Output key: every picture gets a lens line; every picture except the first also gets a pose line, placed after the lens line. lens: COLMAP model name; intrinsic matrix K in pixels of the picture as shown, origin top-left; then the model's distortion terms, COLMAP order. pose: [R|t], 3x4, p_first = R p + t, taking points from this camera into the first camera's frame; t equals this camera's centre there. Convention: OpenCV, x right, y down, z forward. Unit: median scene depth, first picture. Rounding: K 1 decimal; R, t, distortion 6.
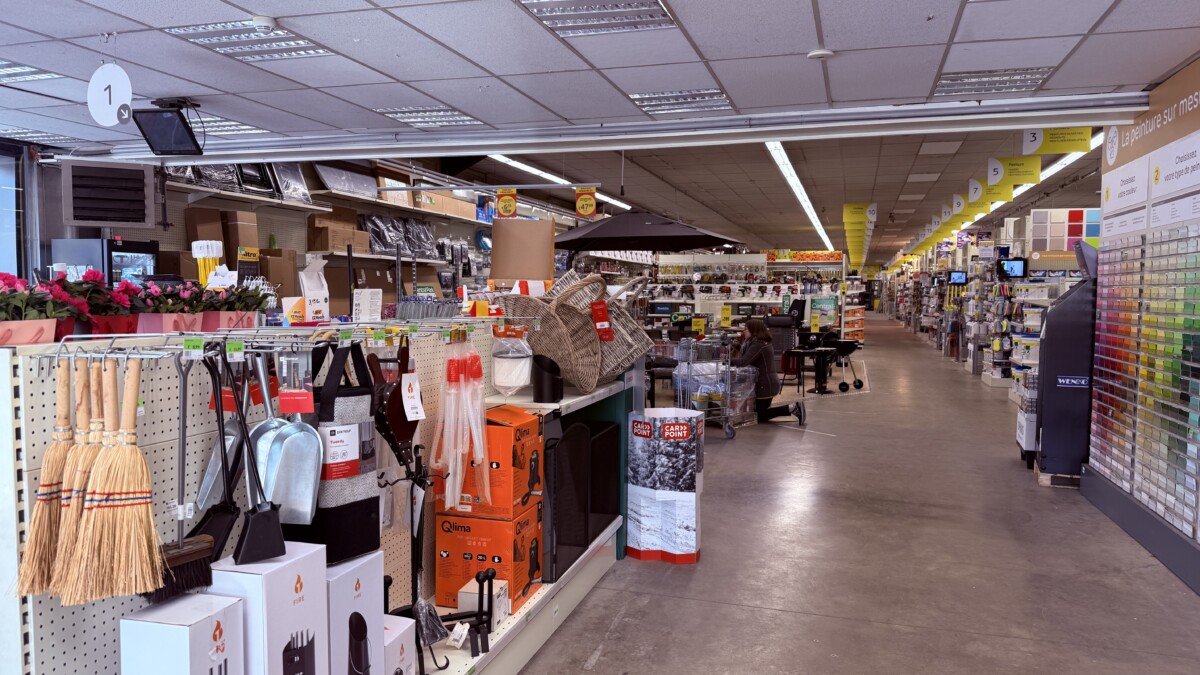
lens RADIAL K [[856.7, 0, 601.6], [0, 856.7, 339.0], [0, 0, 1]] dist [0.006666, 0.000345]
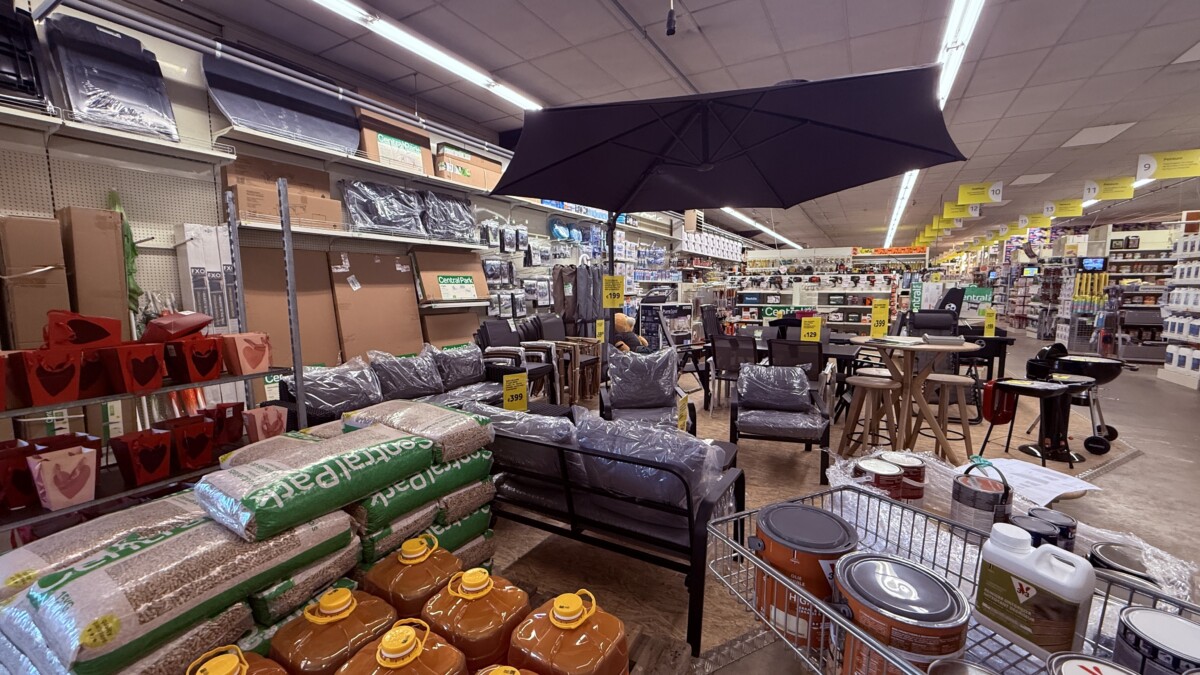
lens RADIAL K [[484.5, 0, 589.5], [0, 484.5, 333.7], [0, 0, 1]] dist [-0.004229, -0.000172]
pose [[0.970930, 0.014274, -0.238936, 0.021218], [-0.004303, 0.999100, 0.042202, -0.016857], [0.239324, -0.039947, 0.970118, 0.371666]]
